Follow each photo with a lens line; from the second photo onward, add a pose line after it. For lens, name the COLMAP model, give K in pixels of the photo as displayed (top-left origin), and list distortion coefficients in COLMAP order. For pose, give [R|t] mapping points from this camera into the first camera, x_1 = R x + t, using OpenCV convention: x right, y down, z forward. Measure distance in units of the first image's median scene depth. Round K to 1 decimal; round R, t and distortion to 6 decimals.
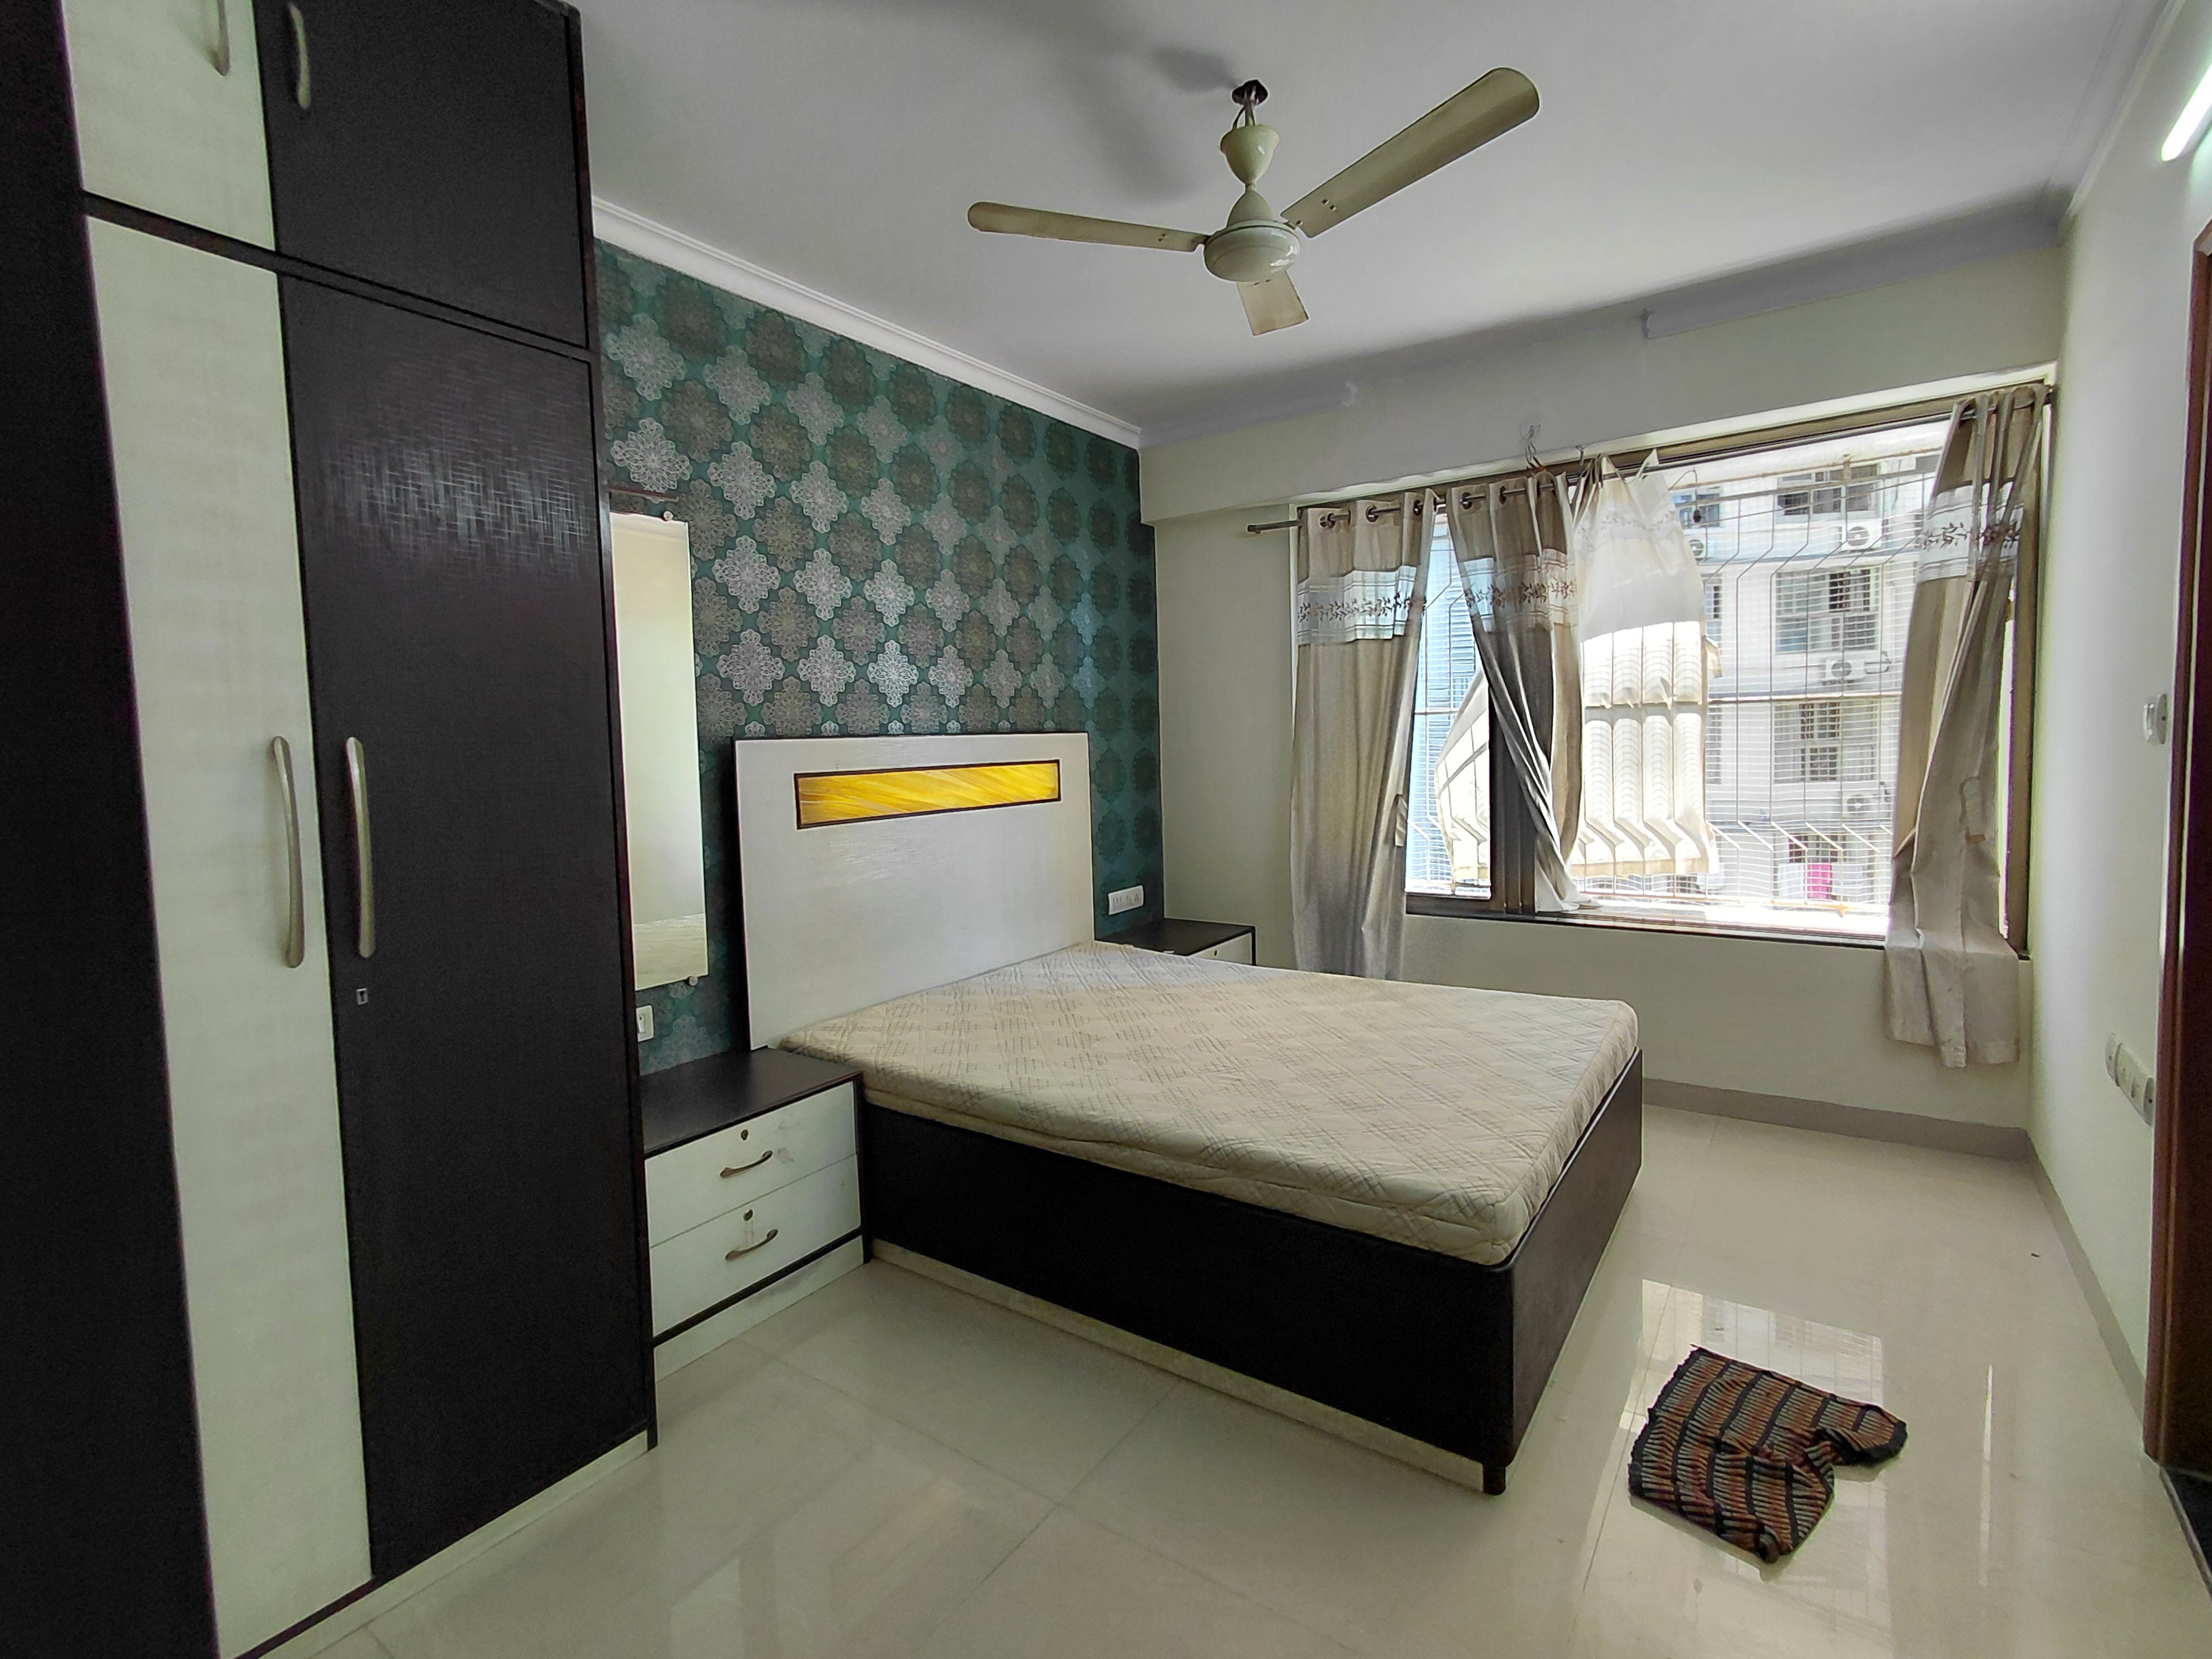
lens RADIAL K [[1019.8, 0, 1106.0], [0, 1019.8, 802.2], [0, 0, 1]] dist [-0.003680, -0.000978]
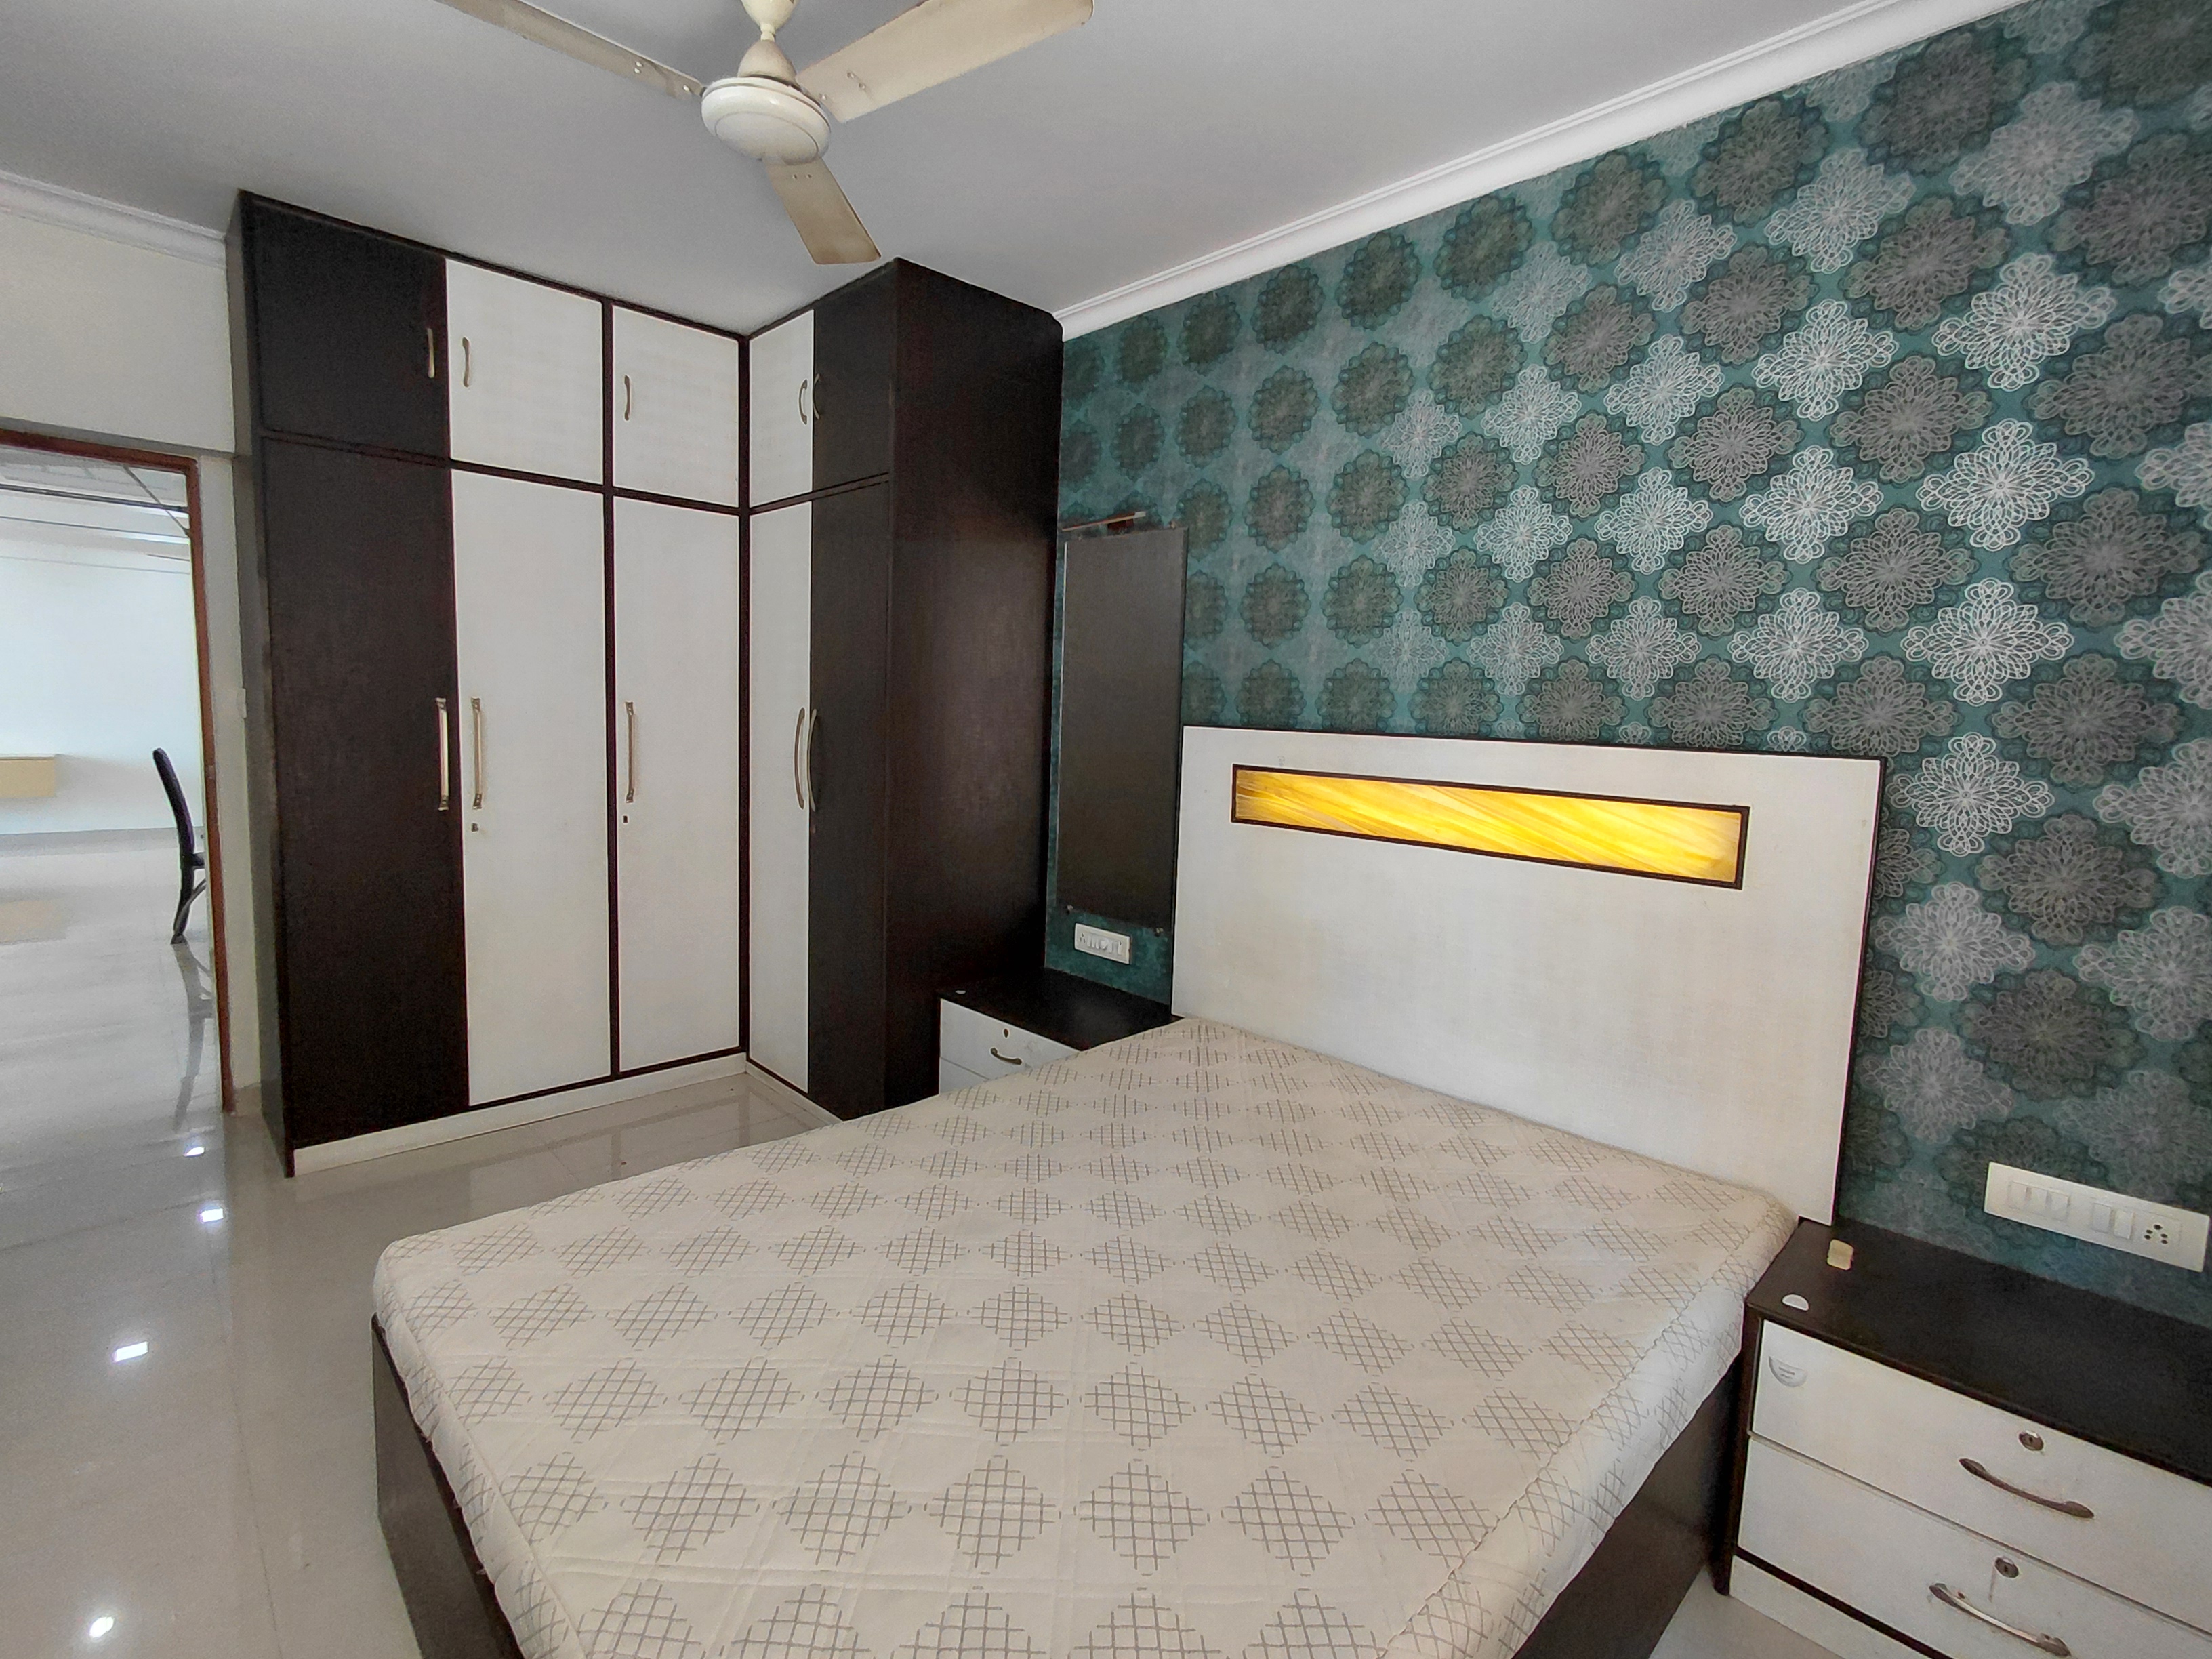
lens RADIAL K [[1019.8, 0, 1106.4], [0, 1019.8, 810.9], [0, 0, 1]] dist [-0.003680, -0.000978]
pose [[-0.191026, 0.121581, -0.974026, 0.658121], [-0.088690, 0.986103, 0.140482, -0.108651], [0.977570, 0.113223, -0.177588, 1.048783]]
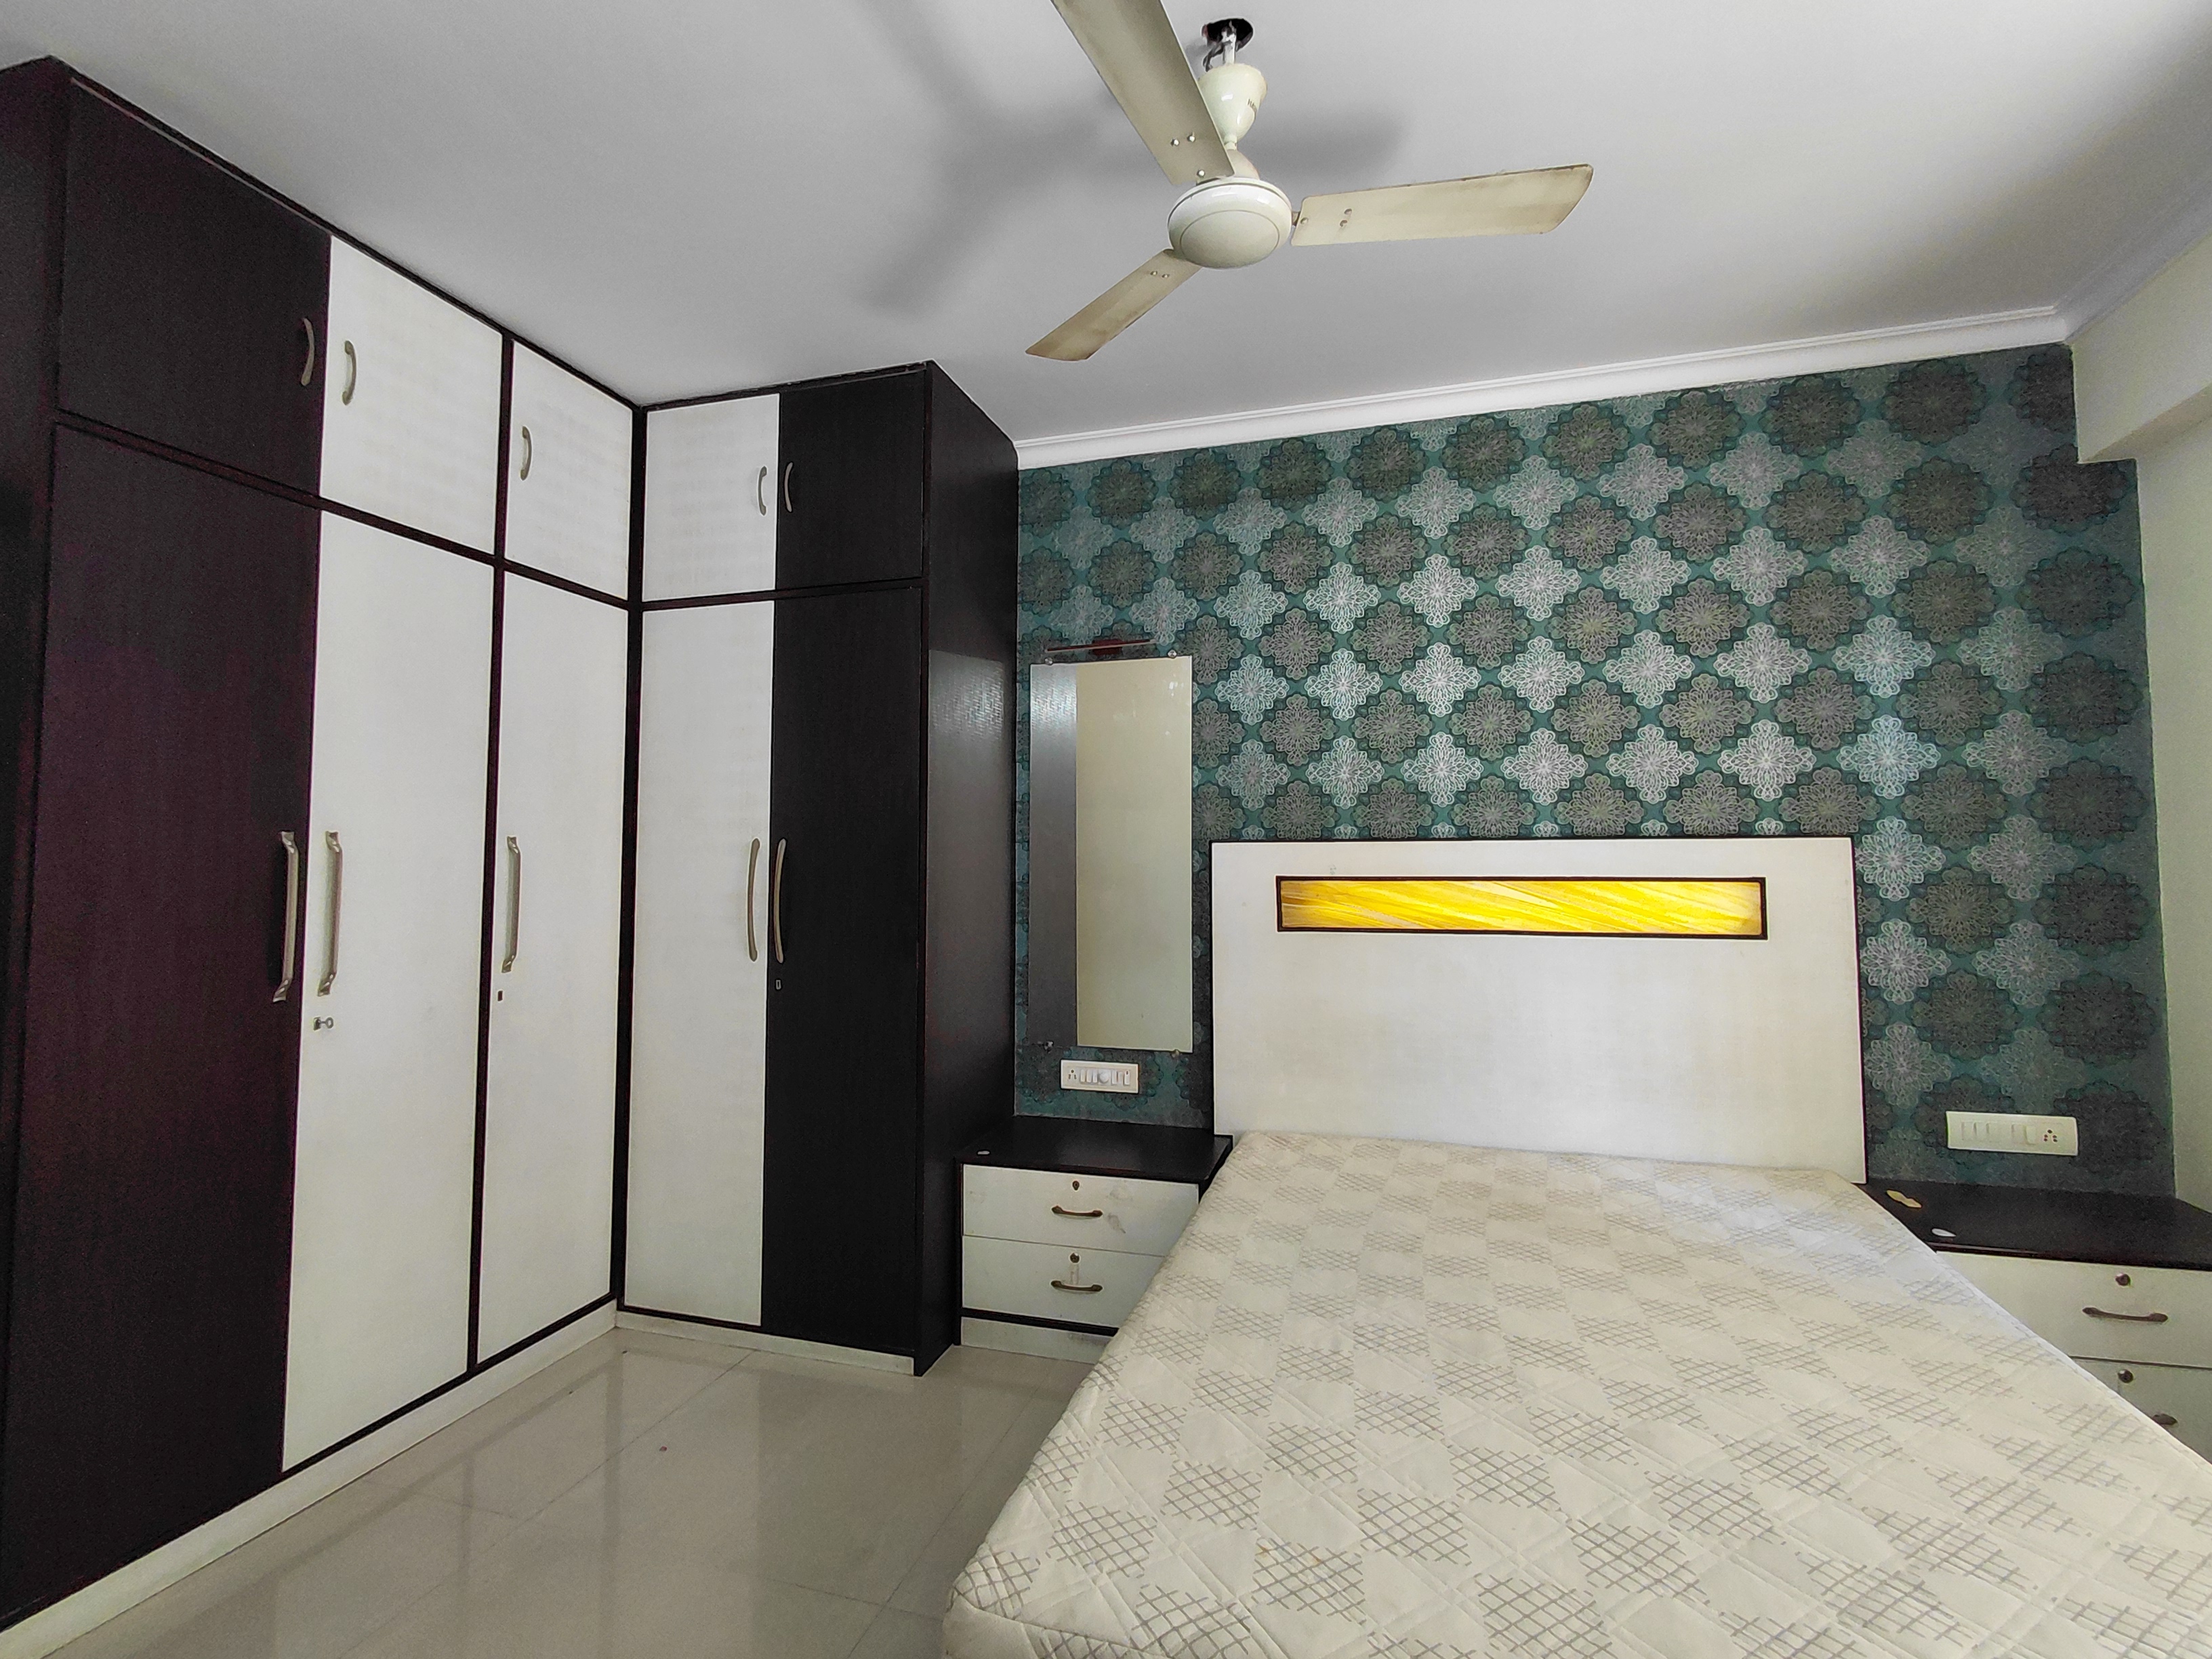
lens RADIAL K [[1019.8, 0, 1102.4], [0, 1019.8, 806.3], [0, 0, 1]] dist [-0.003680, -0.000978]
pose [[0.312670, -0.023054, -0.949582, 0.603516], [-0.065285, 0.996820, -0.045697, -0.039295], [0.947616, 0.076282, 0.310170, 0.508714]]
